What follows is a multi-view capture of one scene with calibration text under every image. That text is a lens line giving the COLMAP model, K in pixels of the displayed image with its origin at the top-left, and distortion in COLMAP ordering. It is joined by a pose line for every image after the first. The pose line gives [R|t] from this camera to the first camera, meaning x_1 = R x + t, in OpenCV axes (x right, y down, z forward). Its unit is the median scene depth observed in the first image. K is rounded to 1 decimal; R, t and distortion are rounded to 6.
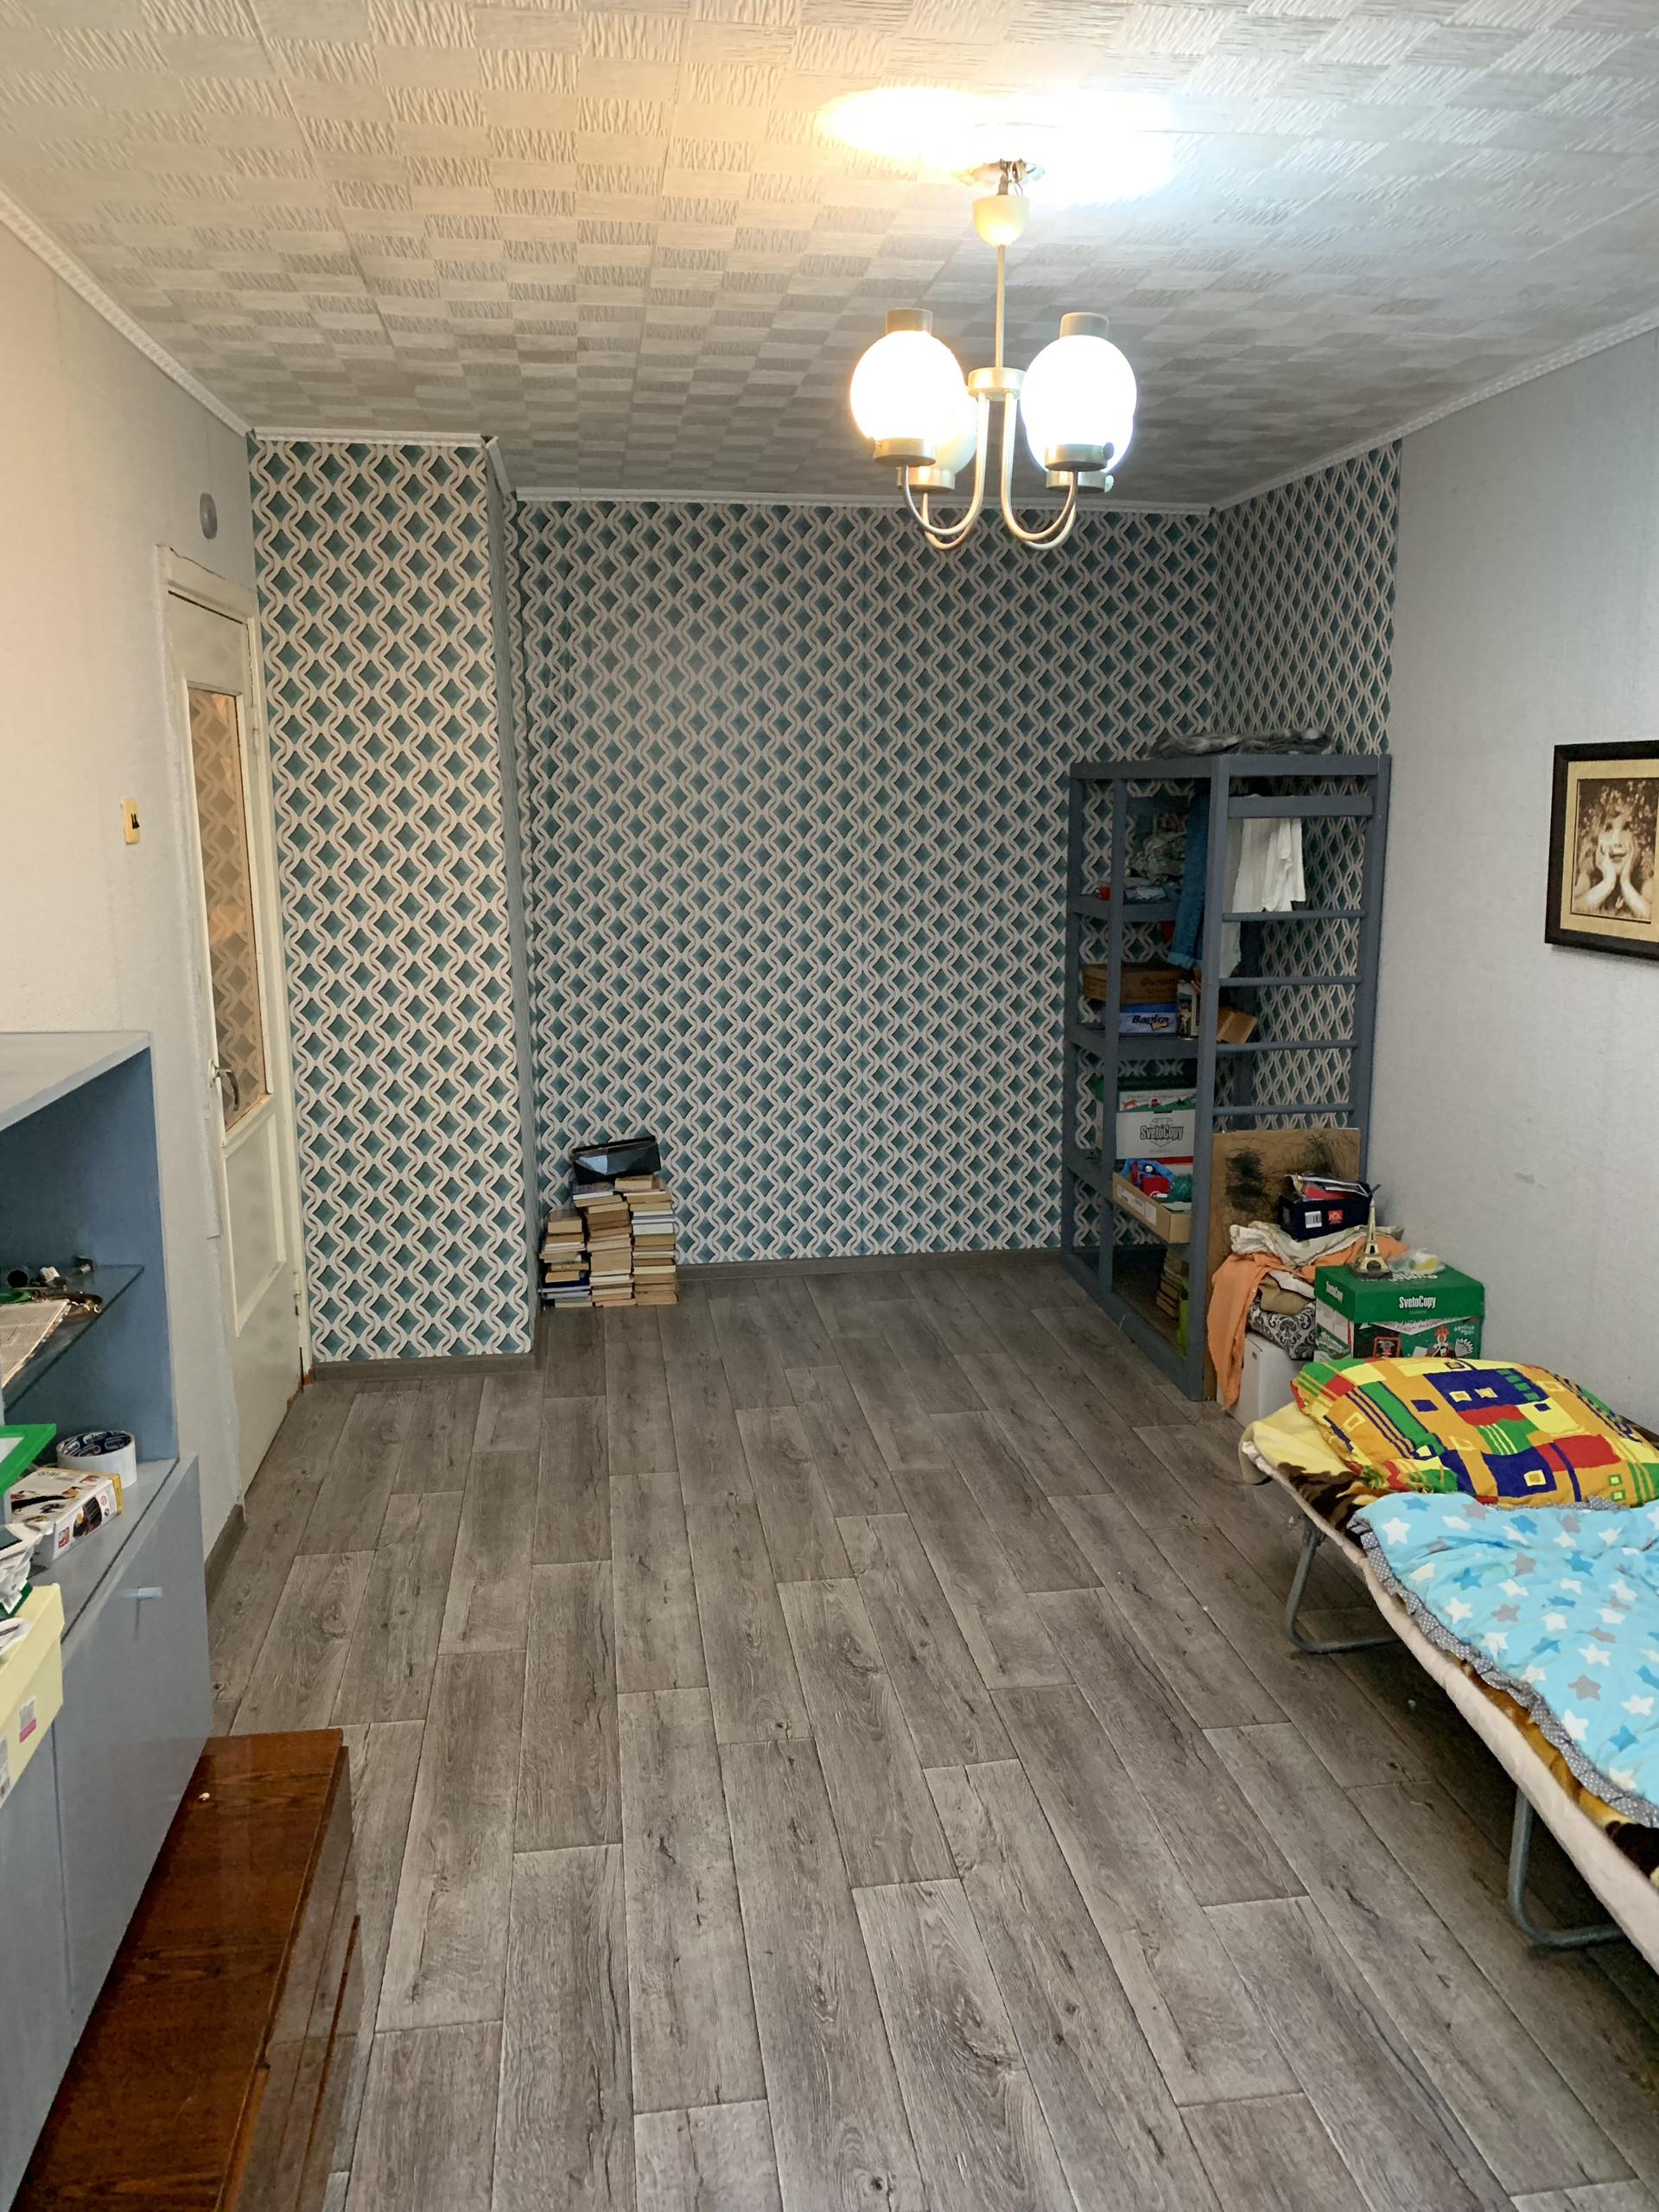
lens RADIAL K [[1723.4, 0, 829.5], [0, 1723.4, 1106.0], [0, 0, 1]] dist [0.009147, -0.001928]
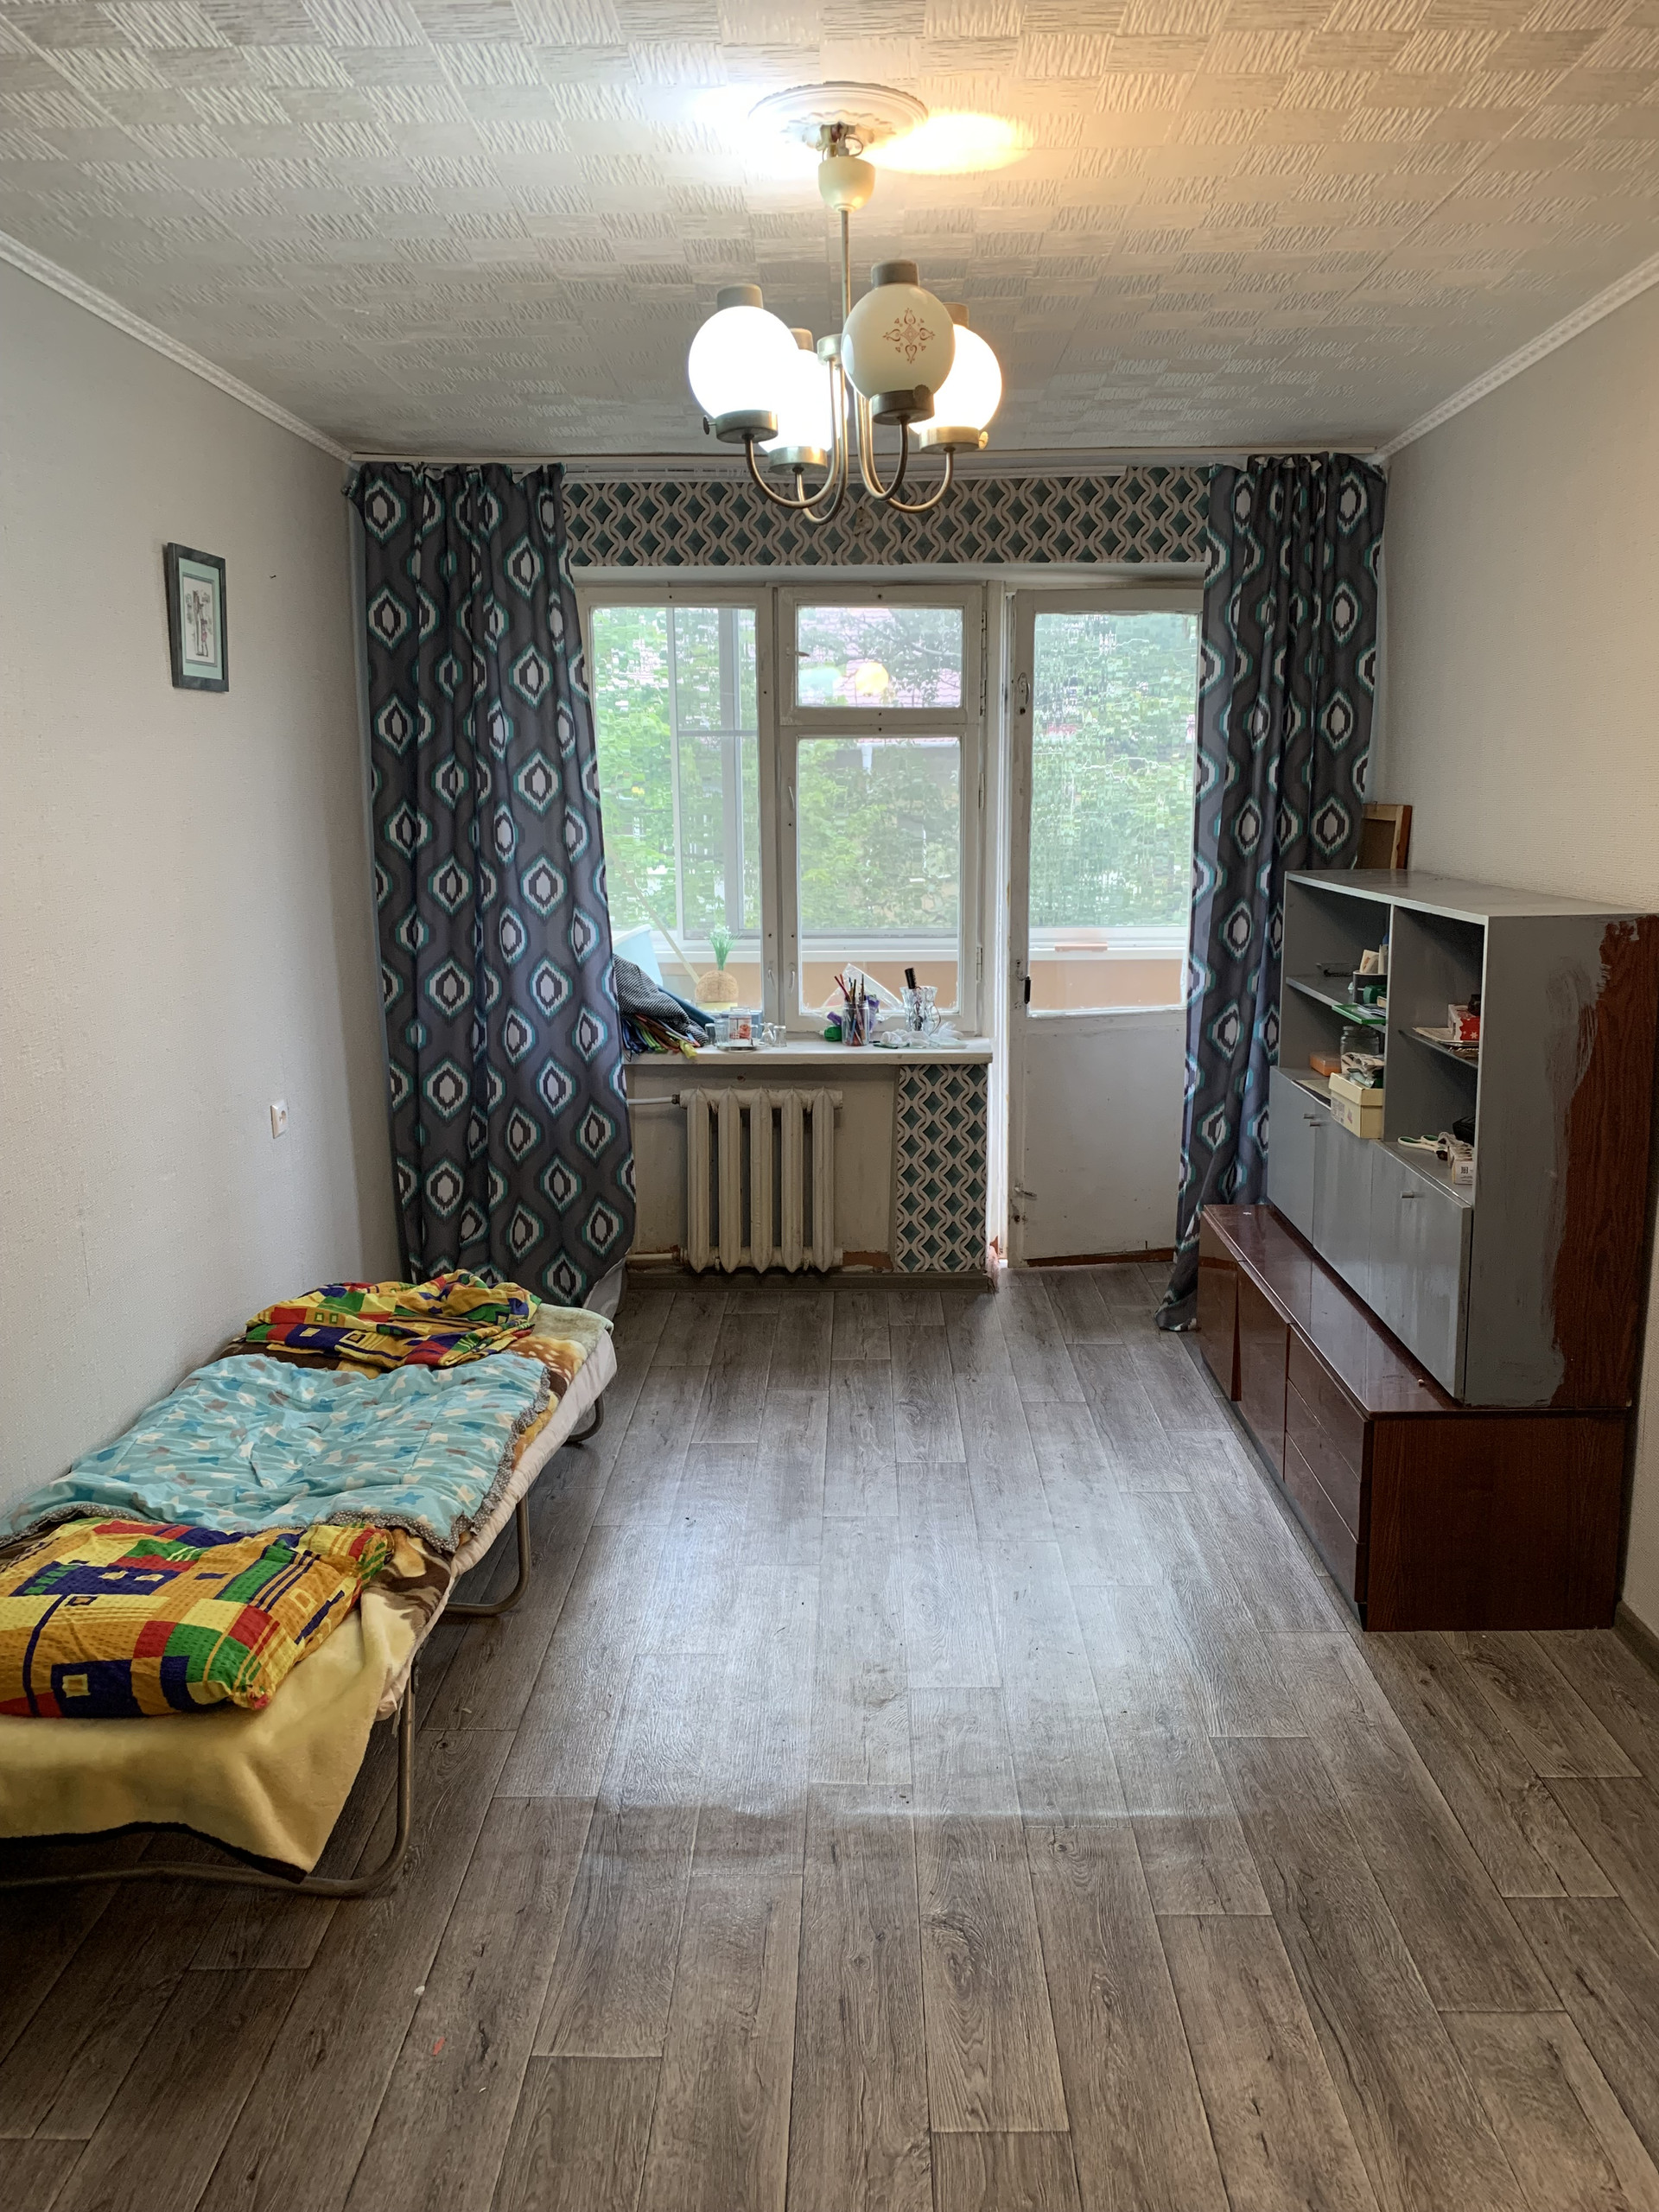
lens RADIAL K [[1723.4, 0, 829.5], [0, 1723.4, 1106.0], [0, 0, 1]] dist [0.009147, -0.001928]
pose [[-0.987133, -0.014776, 0.159220, -0.042768], [0.044045, 0.932078, 0.359569, -0.279976], [-0.153718, 0.361955, -0.919434, 1.570105]]
